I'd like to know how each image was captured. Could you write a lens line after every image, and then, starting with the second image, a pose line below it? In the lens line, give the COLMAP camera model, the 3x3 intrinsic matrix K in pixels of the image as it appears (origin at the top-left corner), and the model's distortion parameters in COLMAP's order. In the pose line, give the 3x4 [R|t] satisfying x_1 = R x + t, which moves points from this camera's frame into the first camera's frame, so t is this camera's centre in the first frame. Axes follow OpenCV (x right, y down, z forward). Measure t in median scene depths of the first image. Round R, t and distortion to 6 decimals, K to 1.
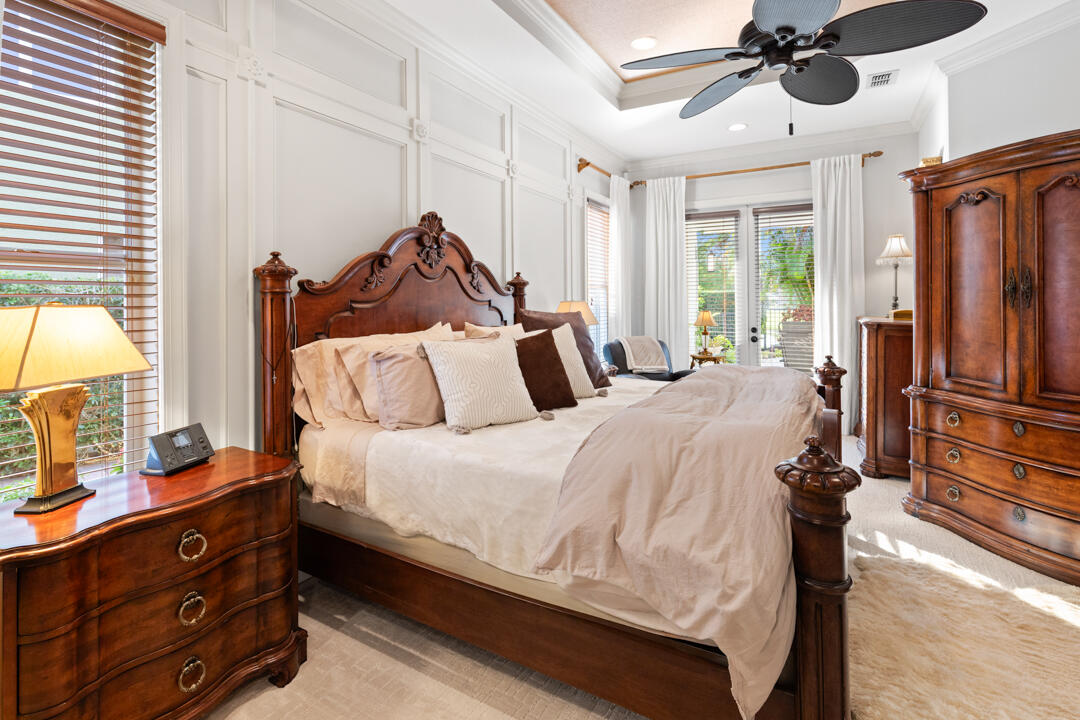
lens RADIAL K [[510.8, 0, 556.0], [0, 510.8, 306.4], [0, 0, 1]] dist [0.003269, -0.000147]
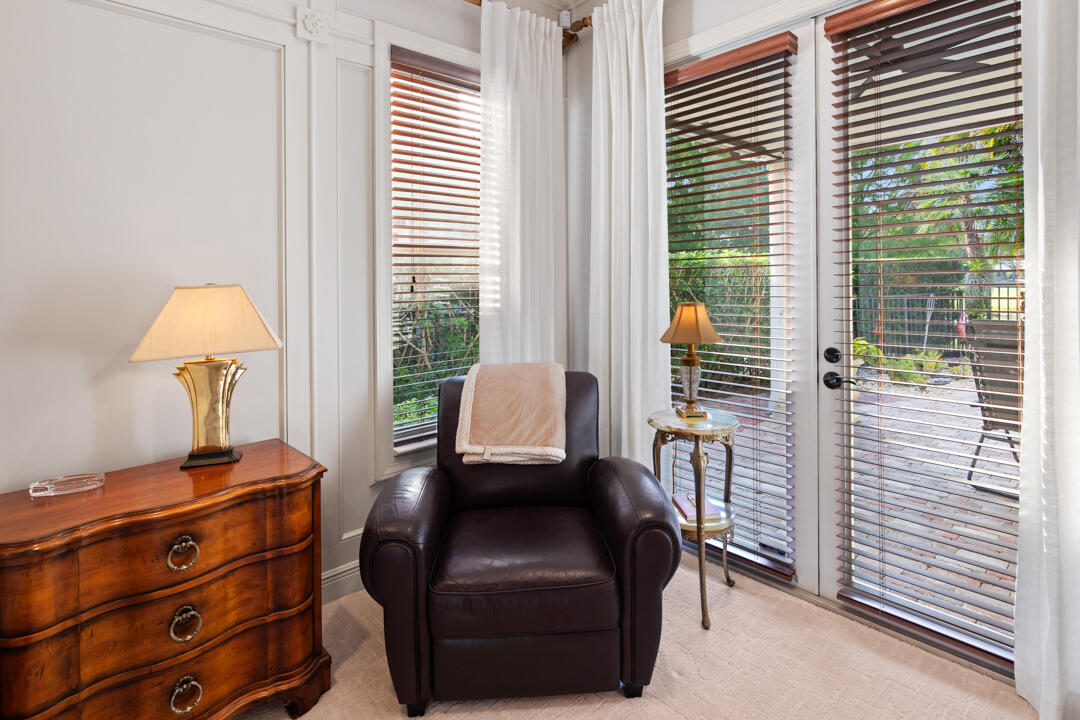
lens RADIAL K [[533.7, 0, 538.0], [0, 533.7, 295.3], [0, 0, 1]] dist [0.000668, 0.000263]
pose [[0.948081, 0.003760, -0.318007, 0.699110], [0.002788, 0.999793, 0.020136, -0.016194], [0.318017, -0.019977, 0.947875, 1.283344]]
